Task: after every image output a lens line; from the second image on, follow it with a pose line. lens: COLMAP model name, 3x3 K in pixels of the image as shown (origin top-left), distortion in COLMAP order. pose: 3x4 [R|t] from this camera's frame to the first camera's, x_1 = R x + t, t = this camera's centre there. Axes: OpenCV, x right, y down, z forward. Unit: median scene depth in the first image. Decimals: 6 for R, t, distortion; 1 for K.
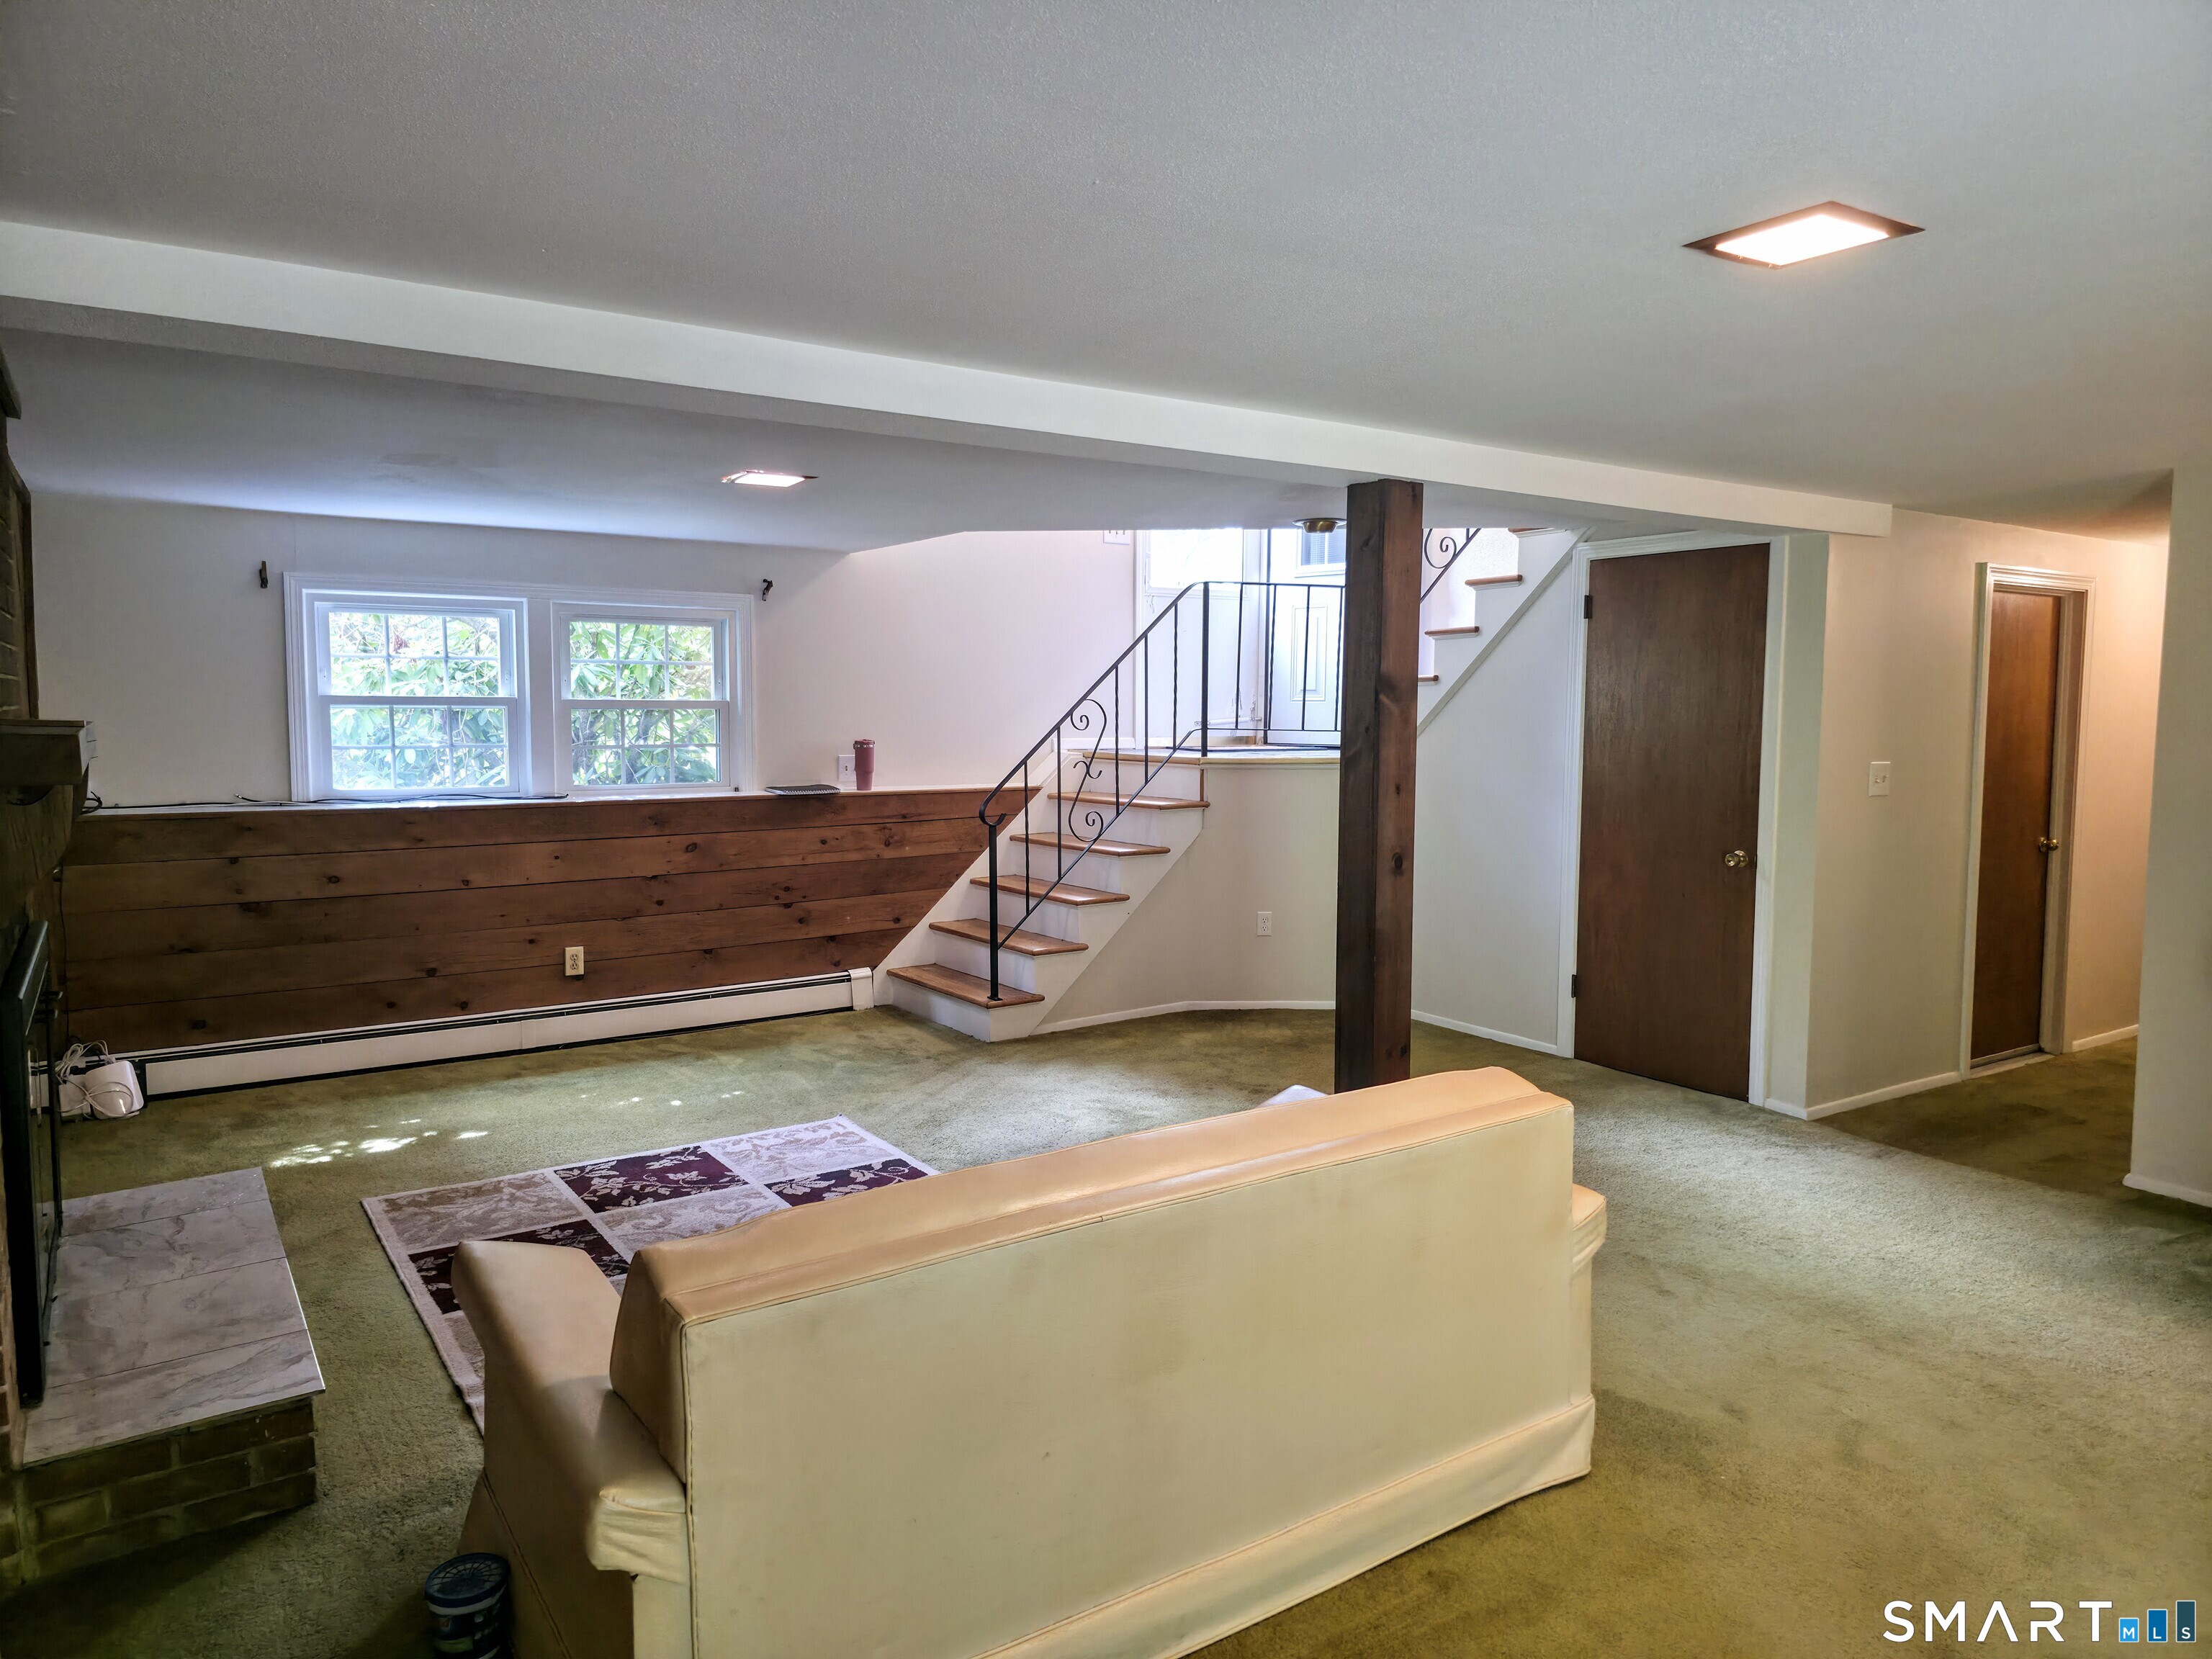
lens RADIAL K [[1462.4, 0, 1104.6], [0, 1462.4, 825.2], [0, 0, 1]] dist [0.031121, -0.018265]
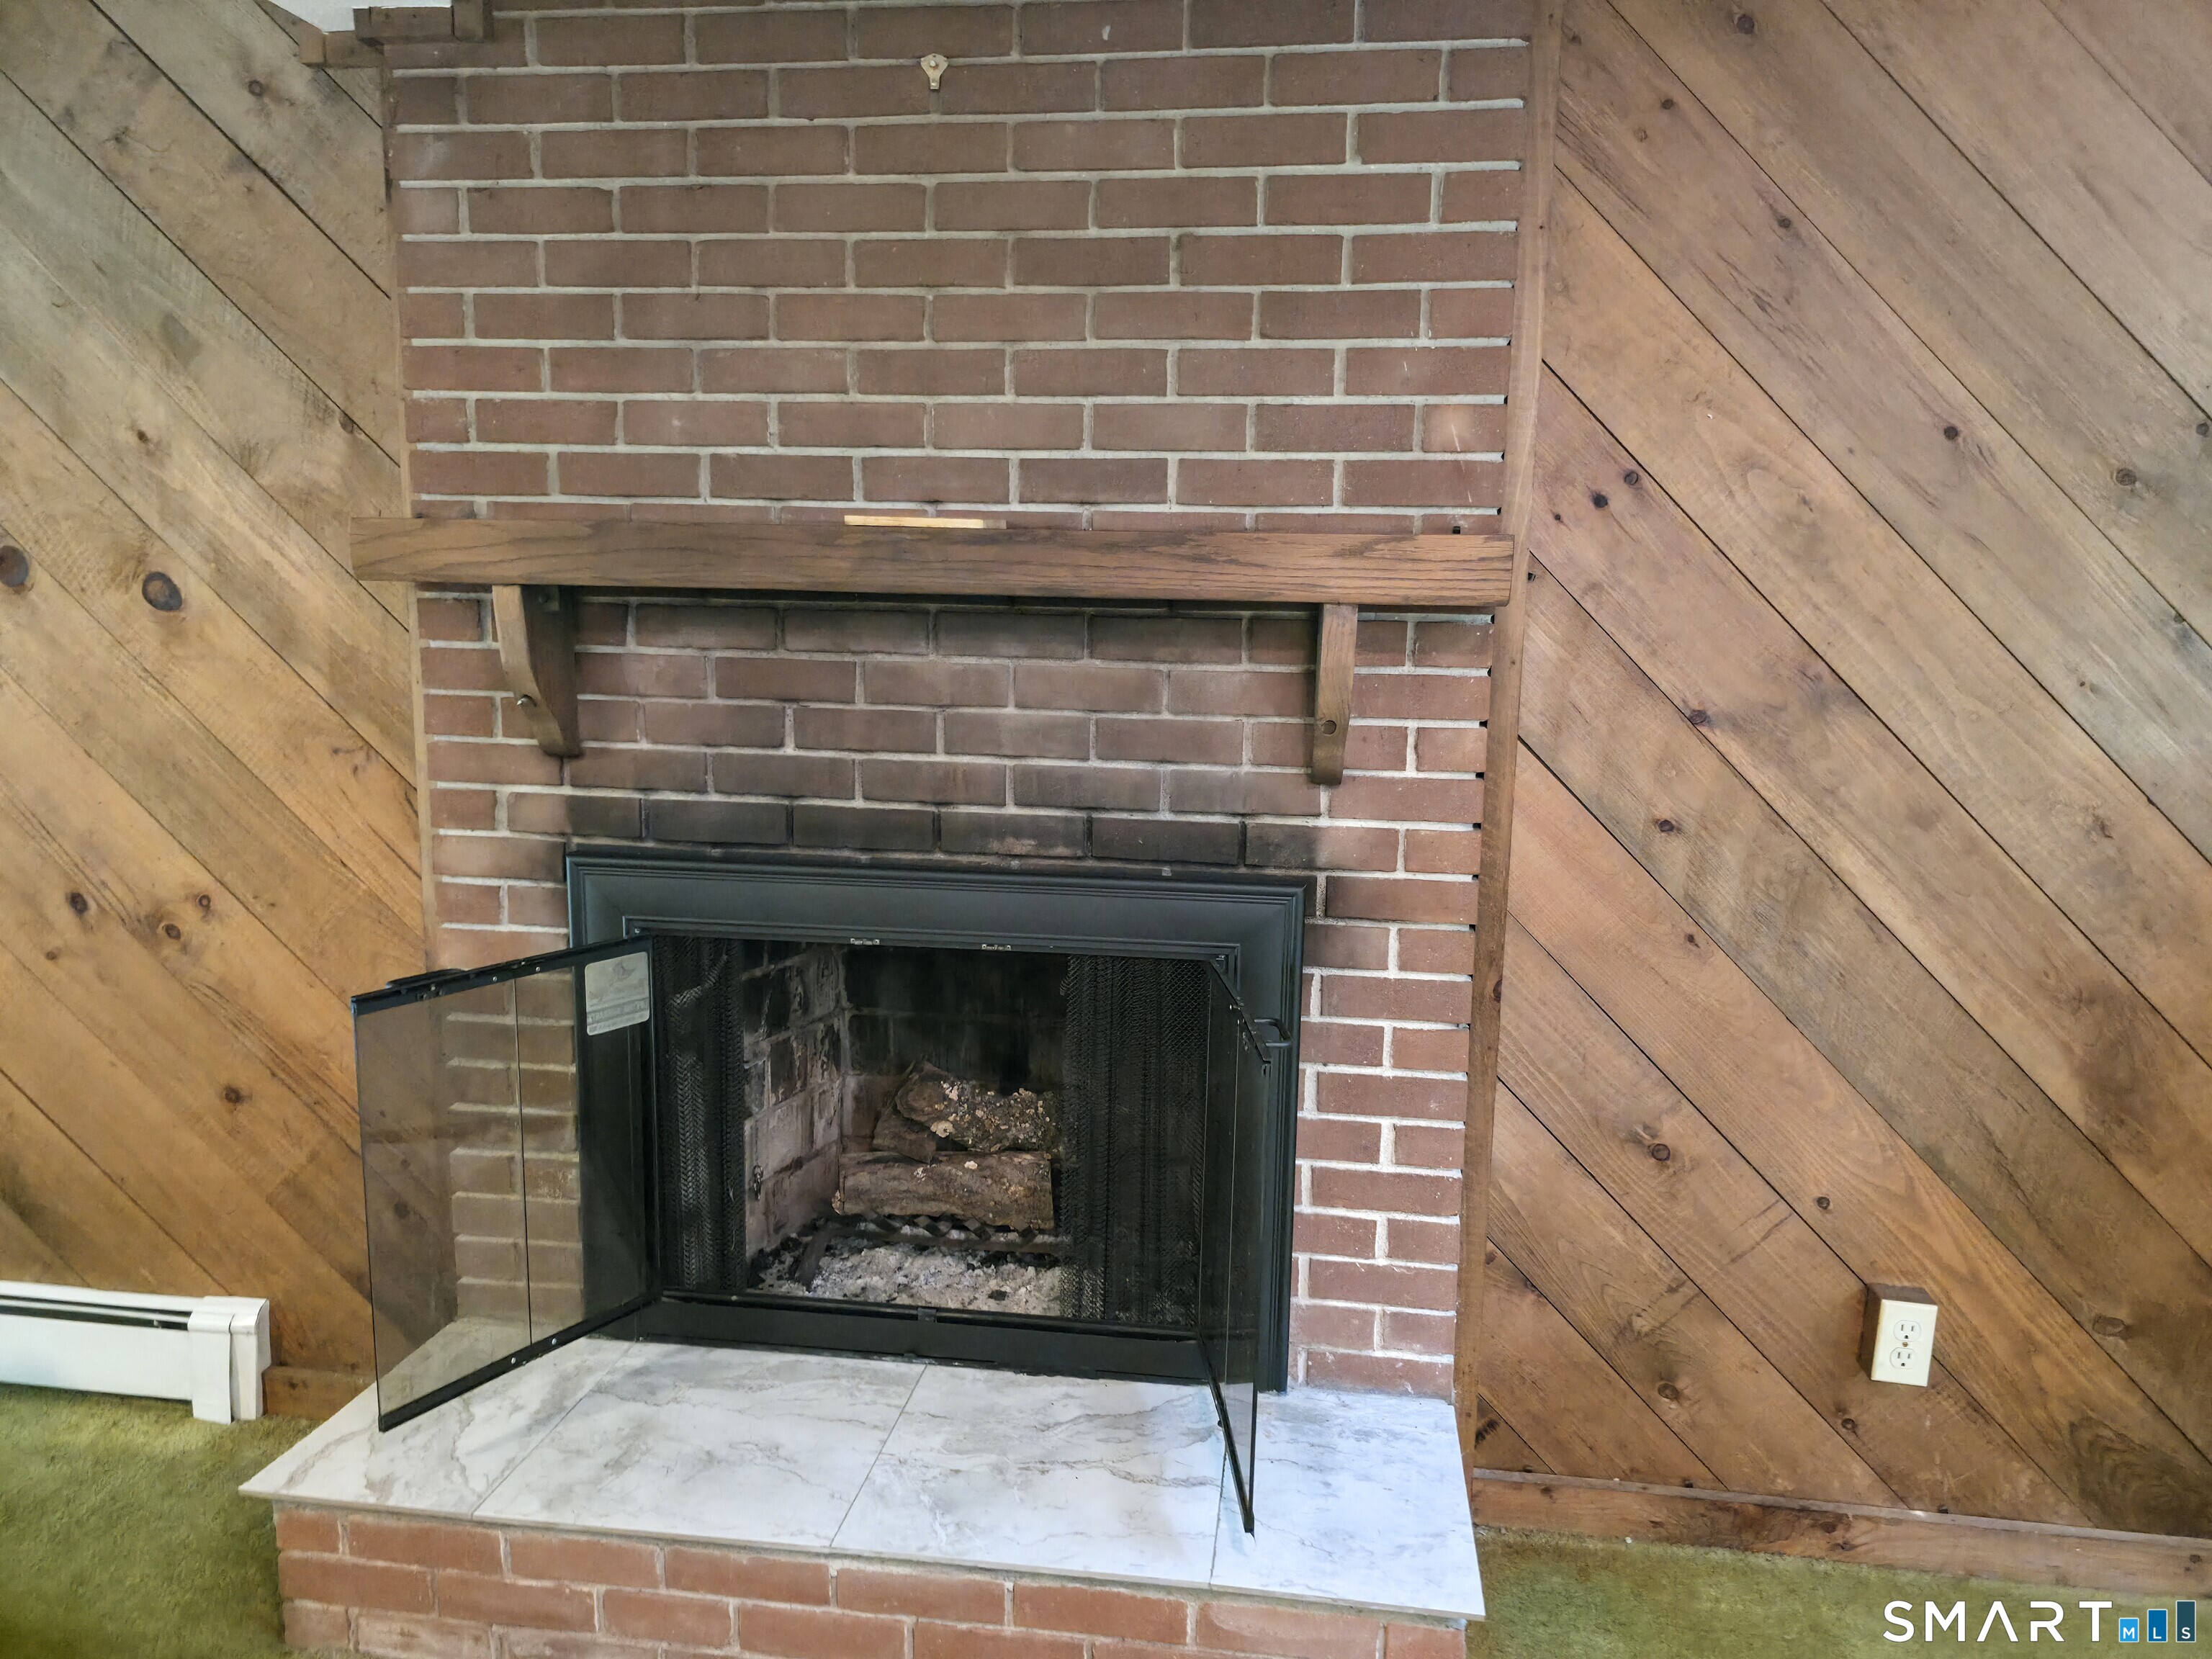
lens RADIAL K [[1462.4, 0, 1121.1], [0, 1462.4, 829.0], [0, 0, 1]] dist [0.031121, -0.018265]
pose [[-0.658779, 0.108988, -0.744400, -0.194164], [-0.082192, 0.973103, 0.215210, -0.056538], [0.747833, 0.202959, -0.632102, 1.006771]]
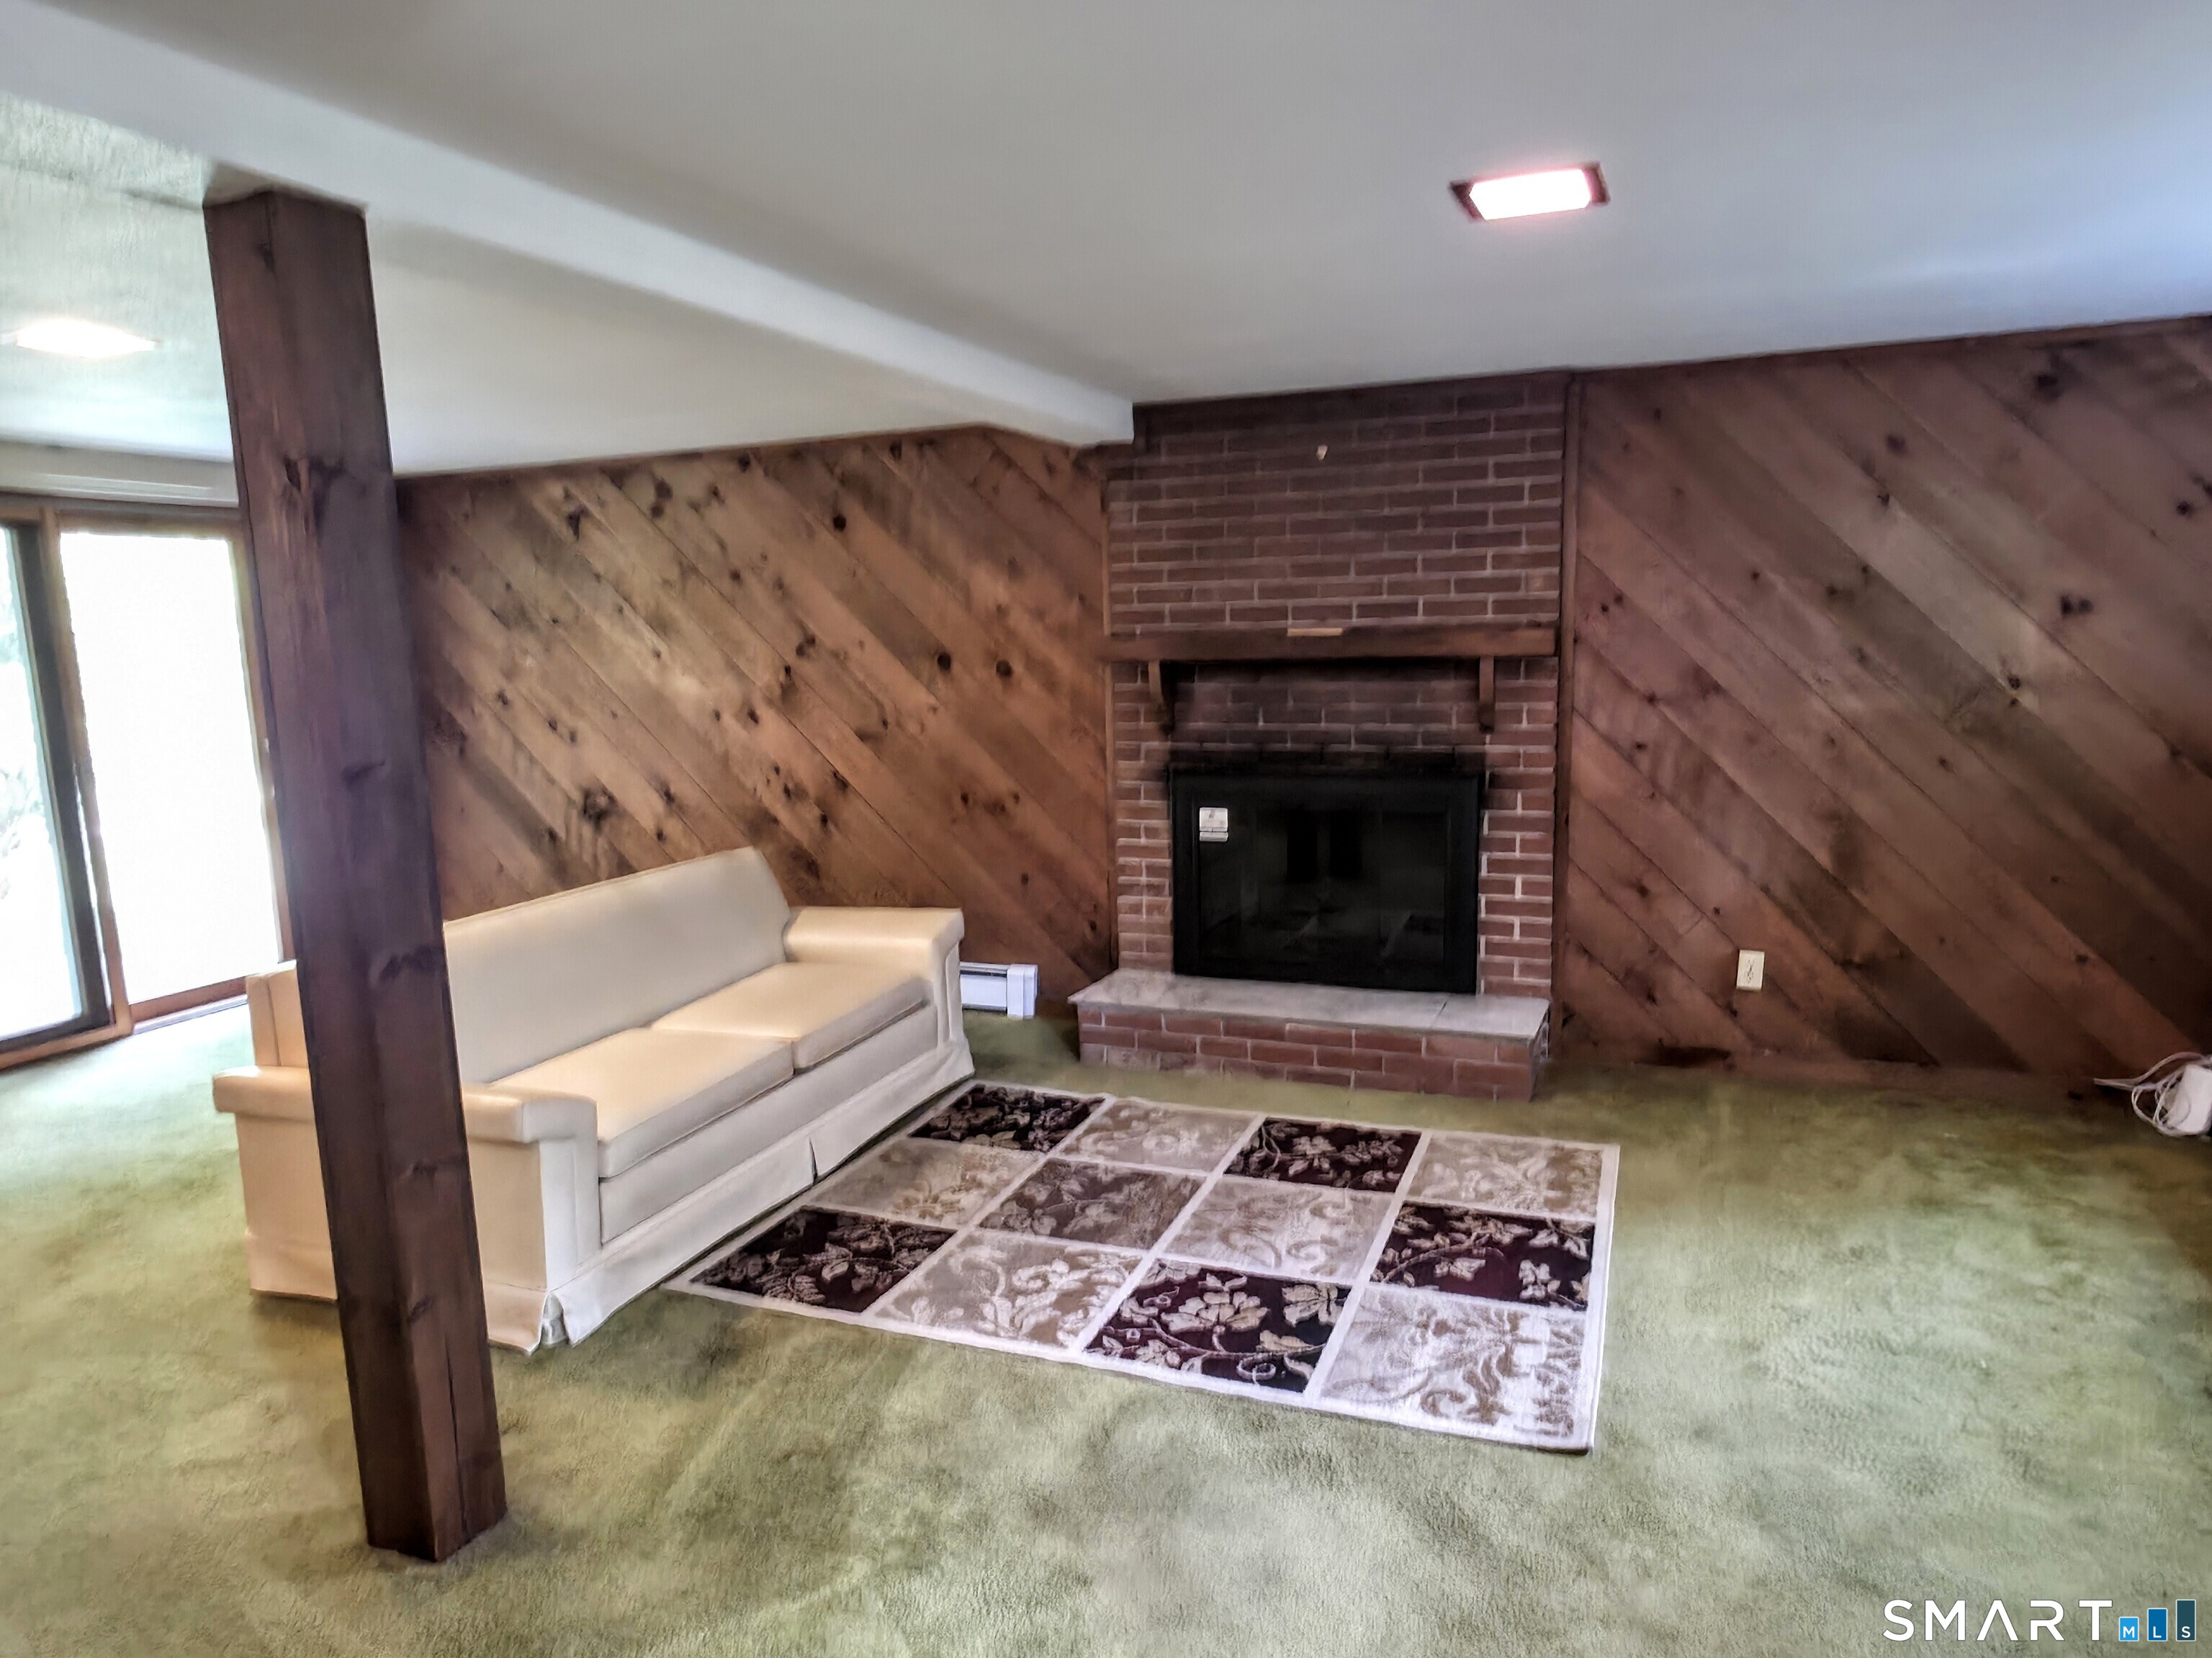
lens RADIAL K [[1373.6, 0, 1103.2], [0, 1373.6, 851.3], [0, 0, 1]] dist [-0.000782, -0.001750]
pose [[-0.825972, 0.110485, -0.552777, 0.217731], [-0.021973, 0.973549, 0.227419, -0.114543], [0.563282, 0.199988, -0.801697, 1.423123]]
